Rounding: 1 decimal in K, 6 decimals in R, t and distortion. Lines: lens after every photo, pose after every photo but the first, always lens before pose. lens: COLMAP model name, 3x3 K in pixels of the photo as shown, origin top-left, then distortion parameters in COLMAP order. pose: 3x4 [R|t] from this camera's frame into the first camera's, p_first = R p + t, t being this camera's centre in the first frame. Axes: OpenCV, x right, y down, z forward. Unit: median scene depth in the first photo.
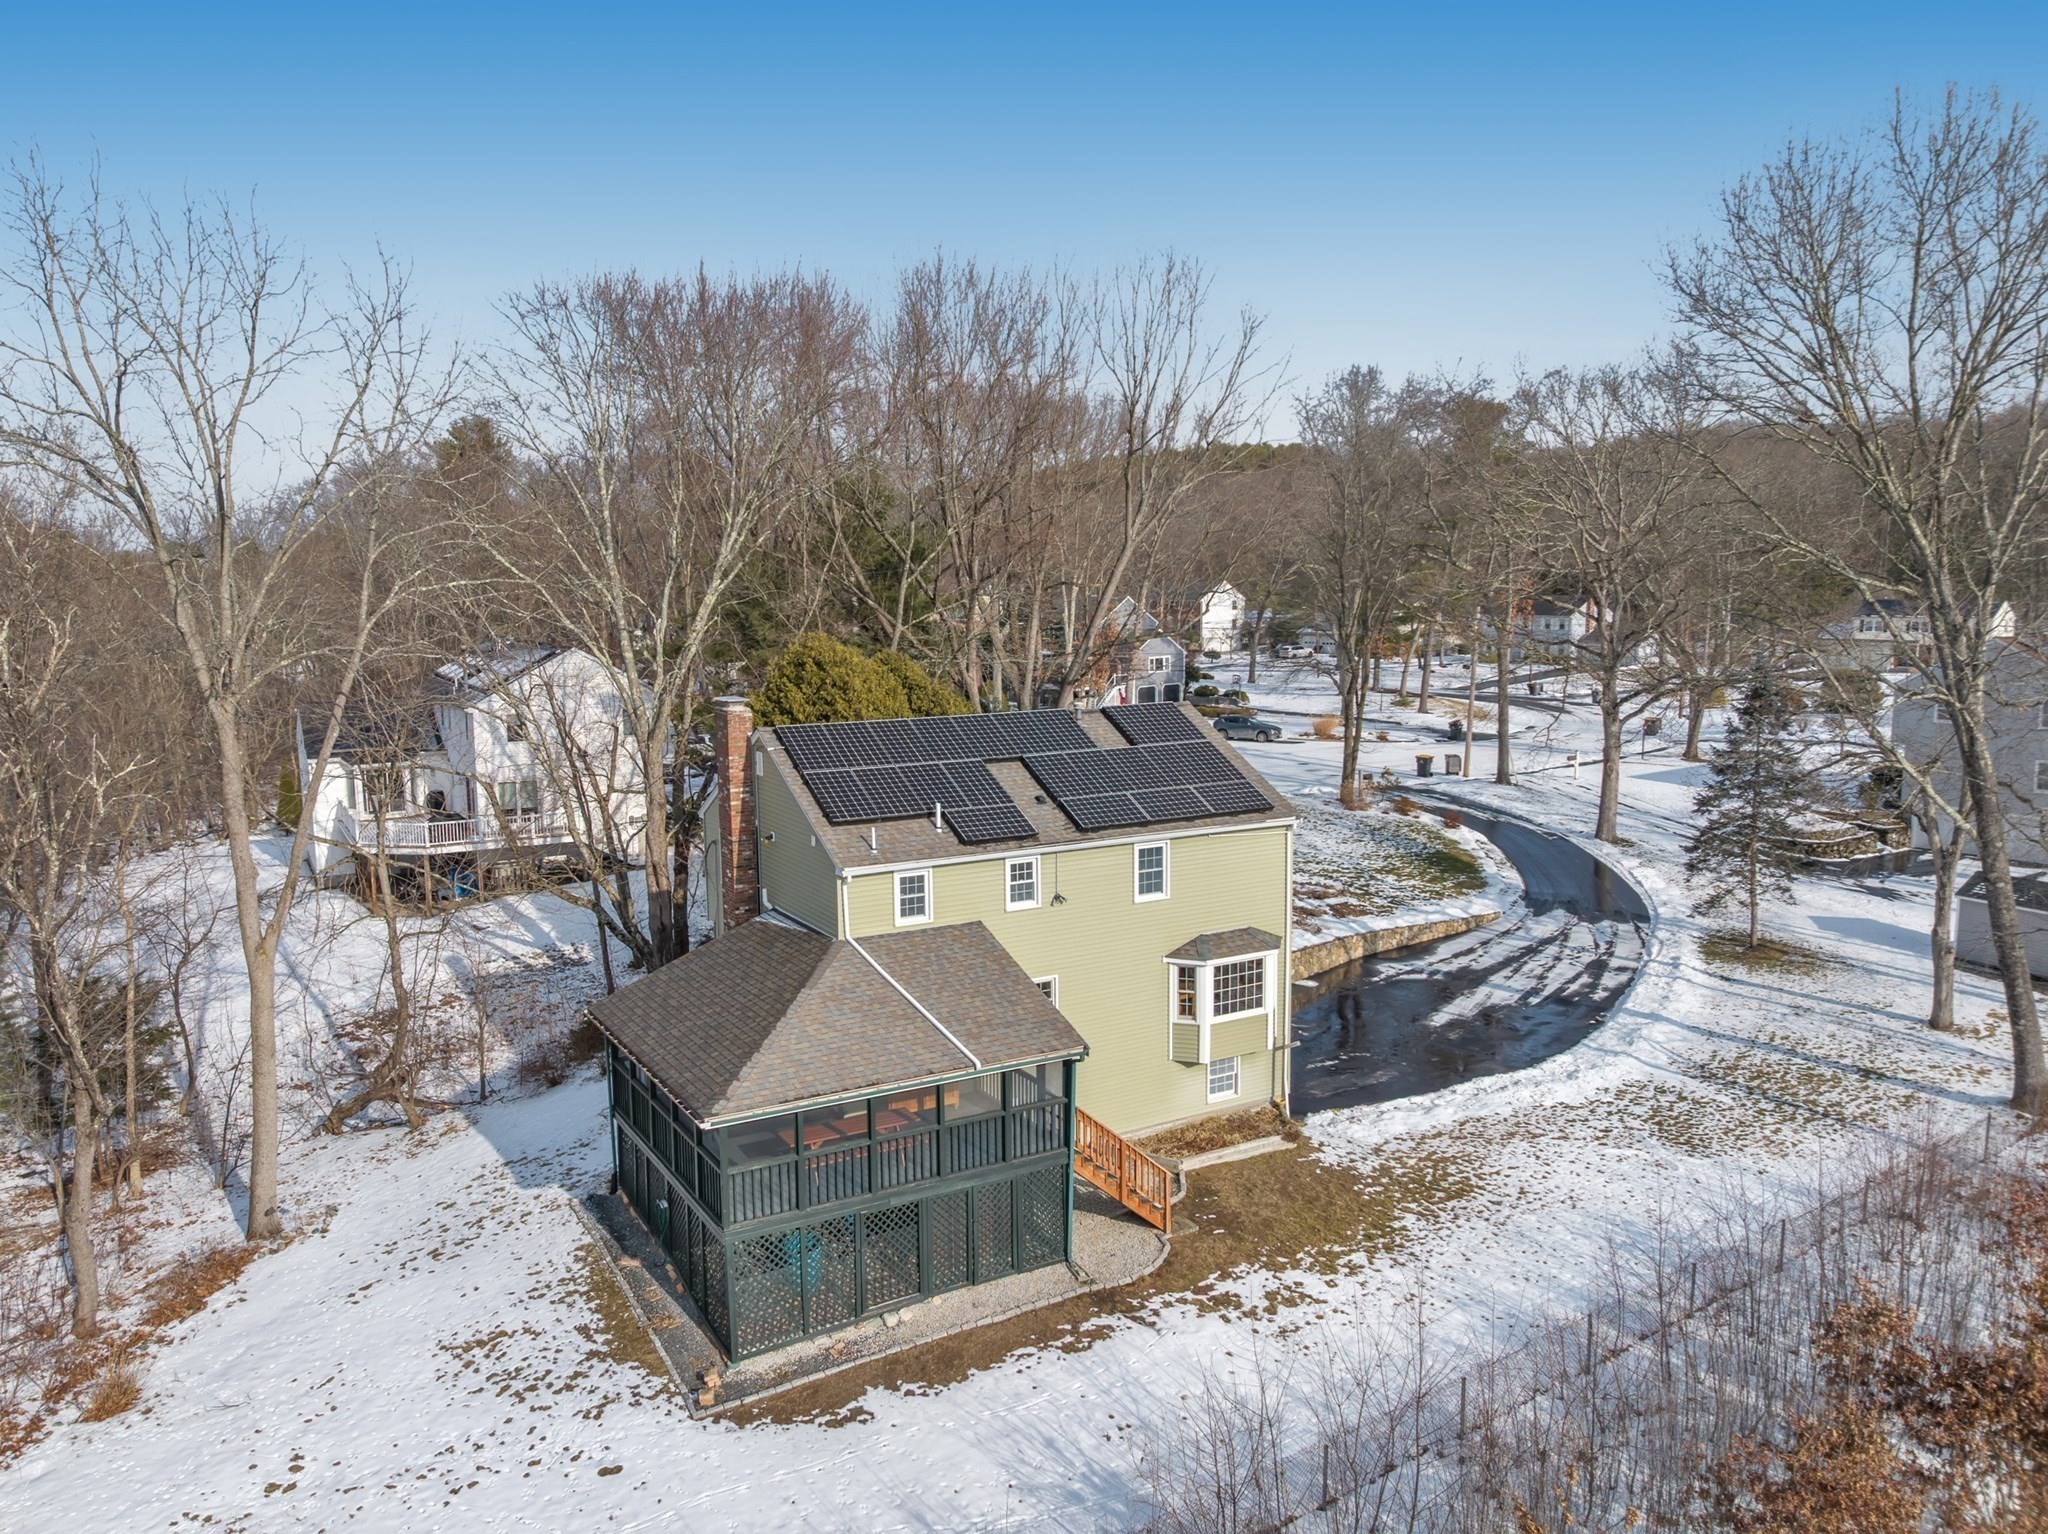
lens RADIAL K [[1467.2, 0, 1024.0], [0, 1467.2, 767.0], [0, 0, 1]] dist [-0.041339, -0.007224]
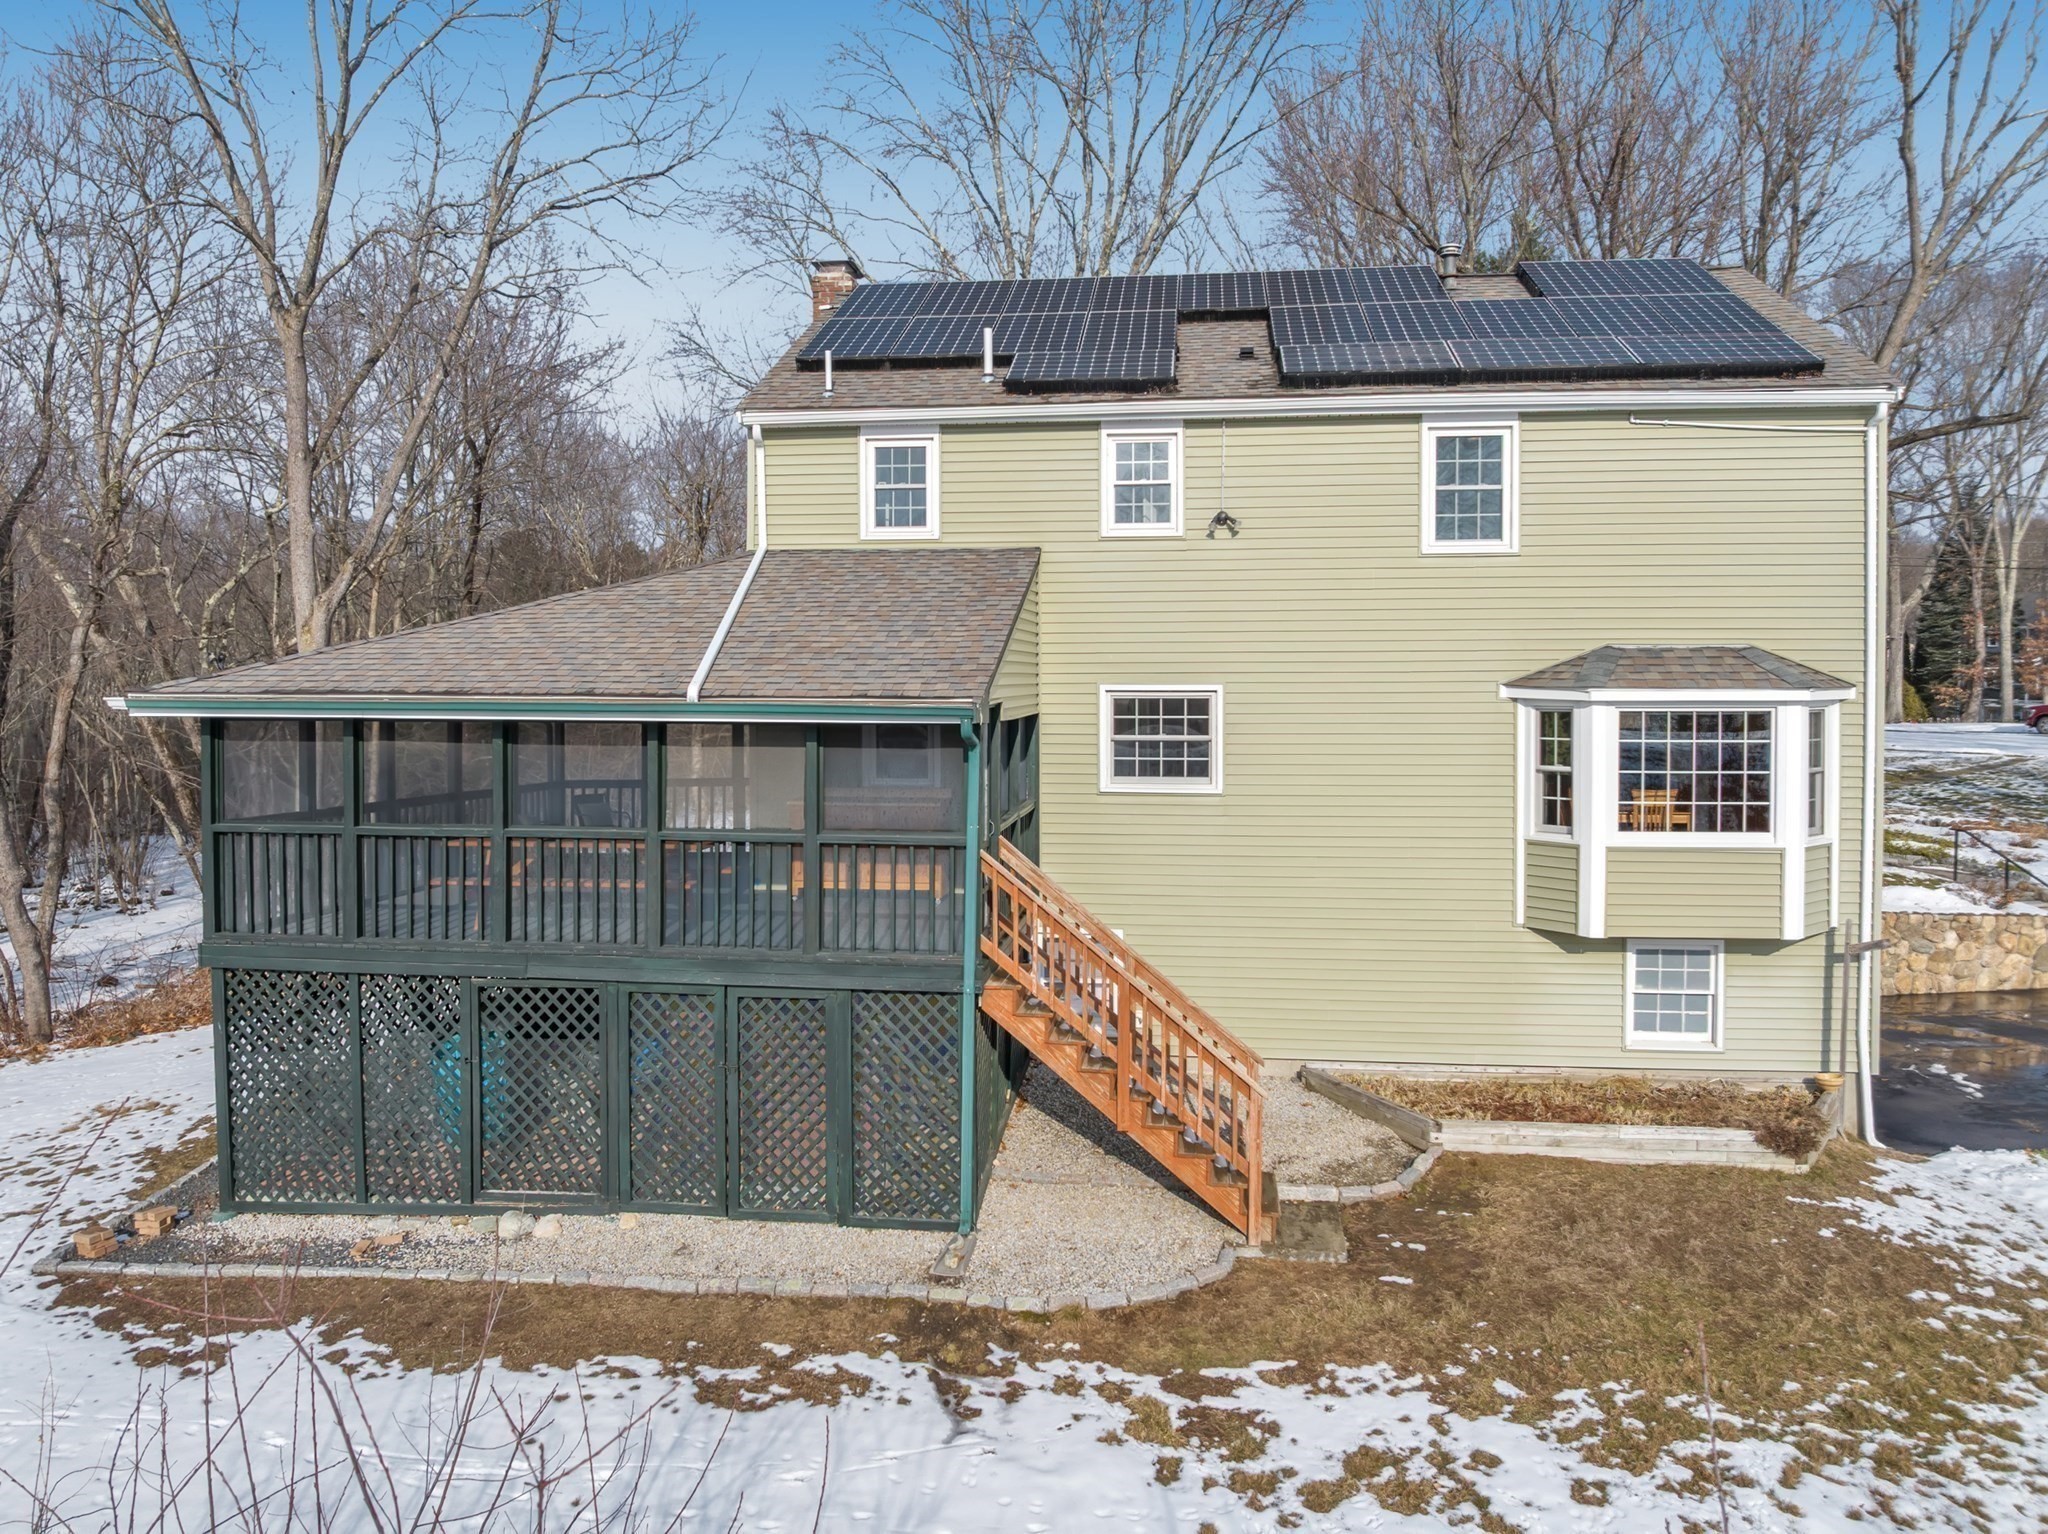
lens RADIAL K [[1478.4, 0, 1008.5], [0, 1478.4, 741.6], [0, 0, 1]] dist [-0.065984, 0.034968]
pose [[0.793123, 0.031194, -0.608263, 0.308452], [-0.081238, 0.995182, -0.054891, 0.226958], [0.603620, 0.092950, 0.791836, 0.681672]]
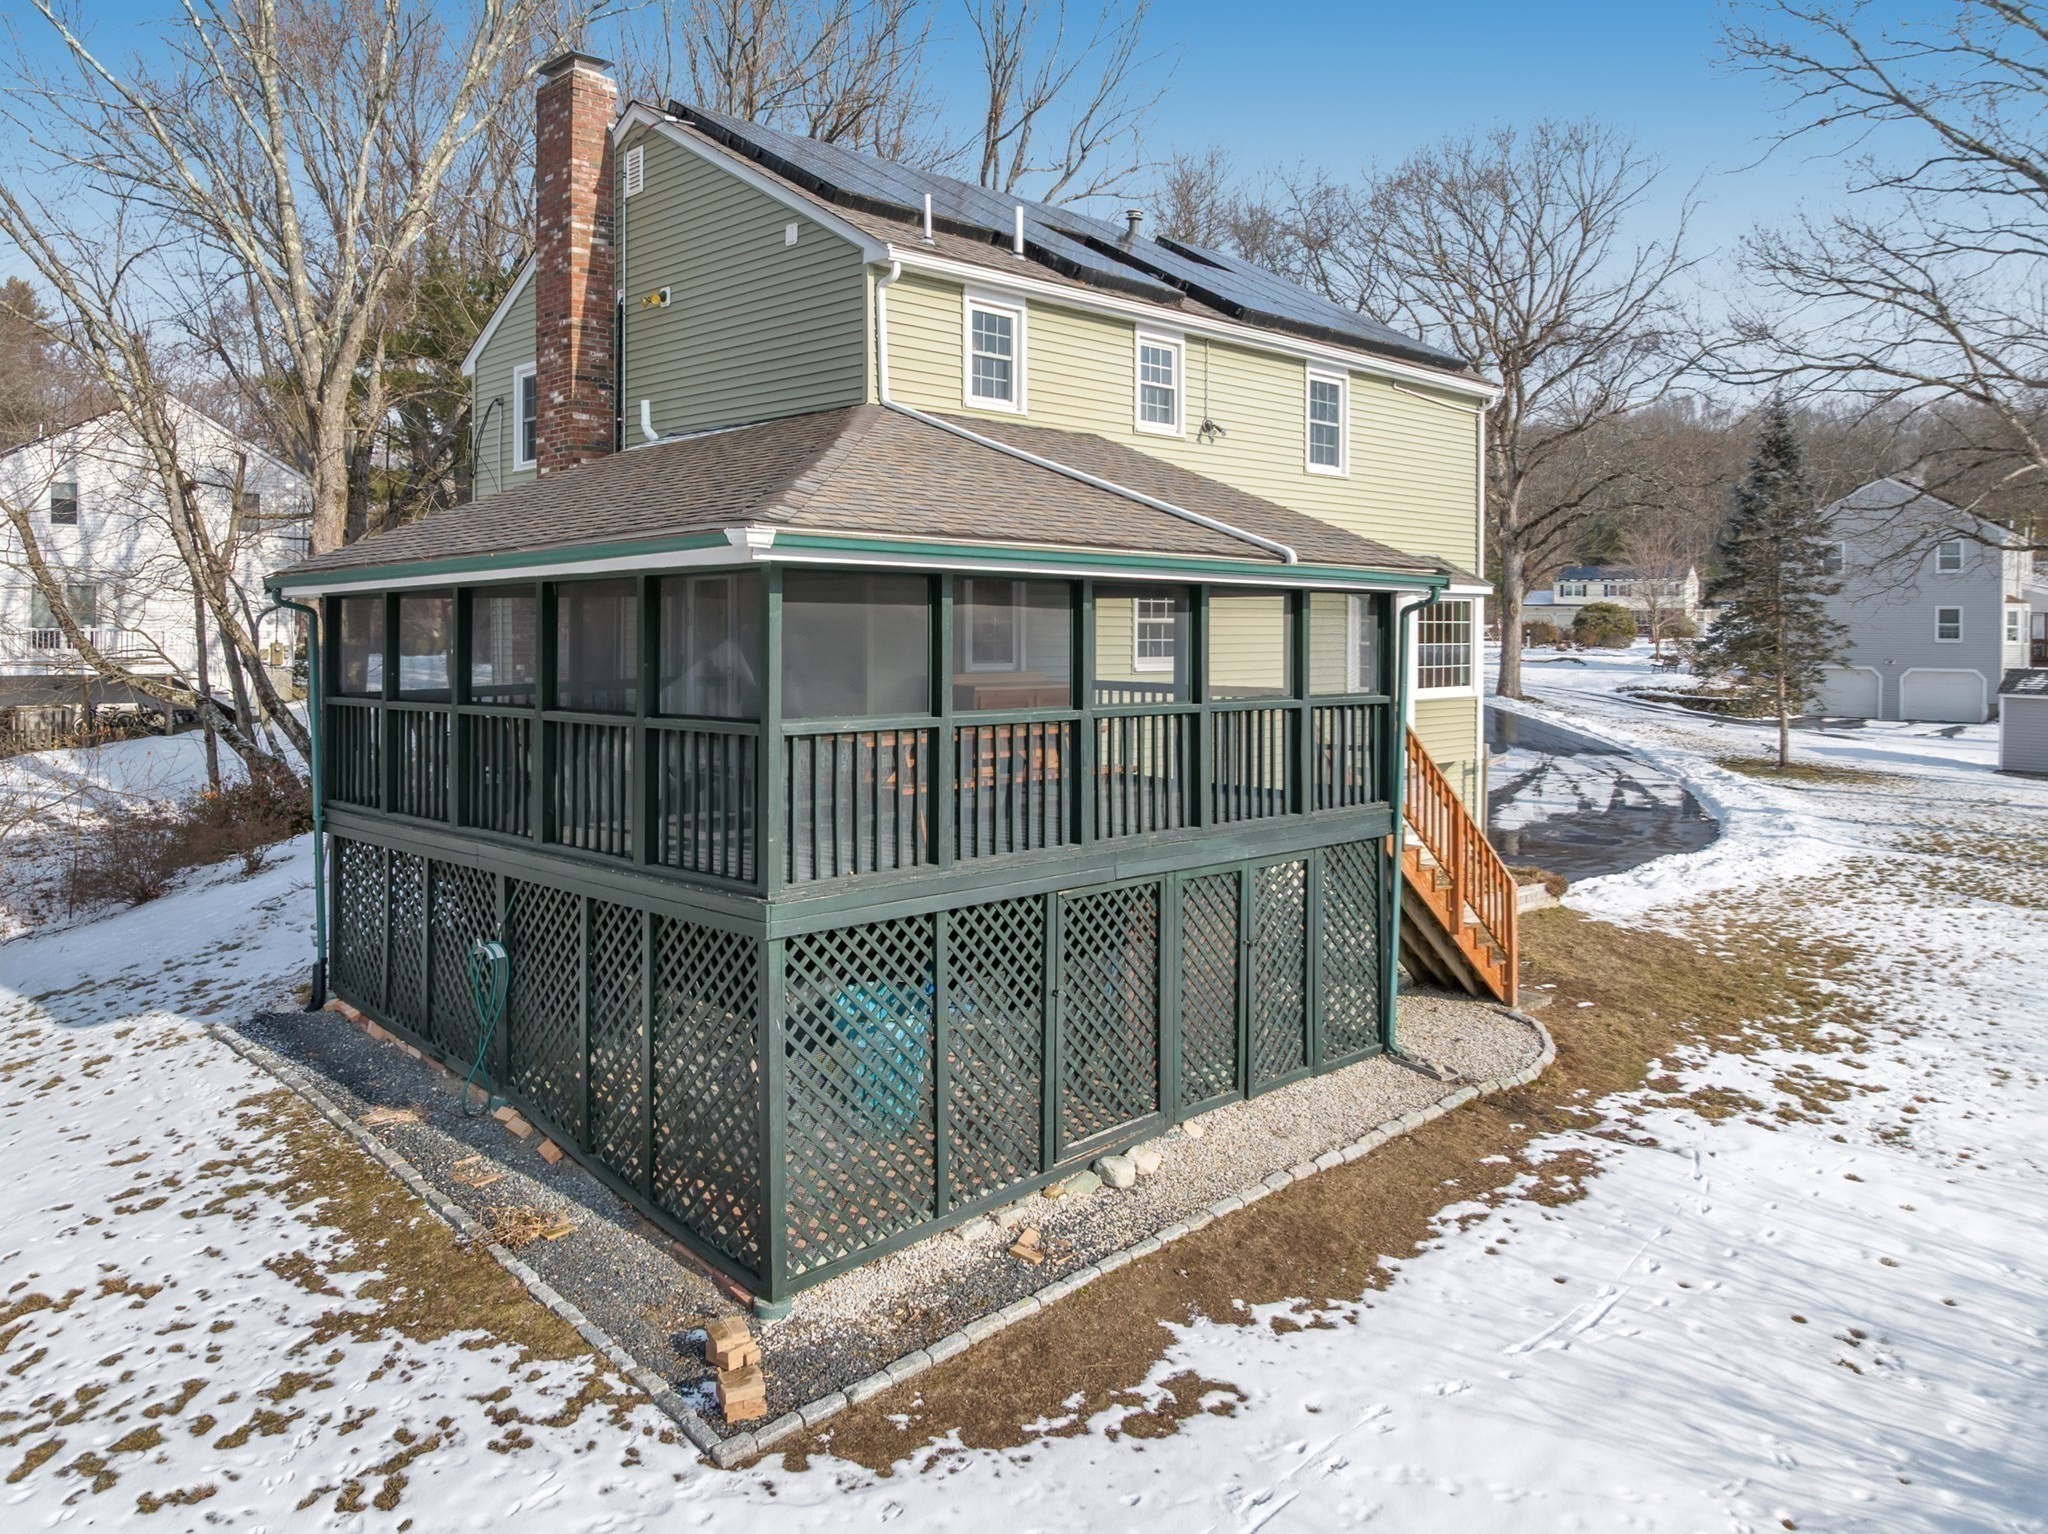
lens RADIAL K [[1510.5, 0, 1018.9], [0, 1510.5, 658.1], [0, 0, 1]] dist [-0.035329, 0.004744]
pose [[0.969266, 0.007226, 0.245908, -0.213726], [0.018325, 0.994671, -0.101458, 0.269270], [-0.245331, 0.102846, 0.963969, 0.569849]]
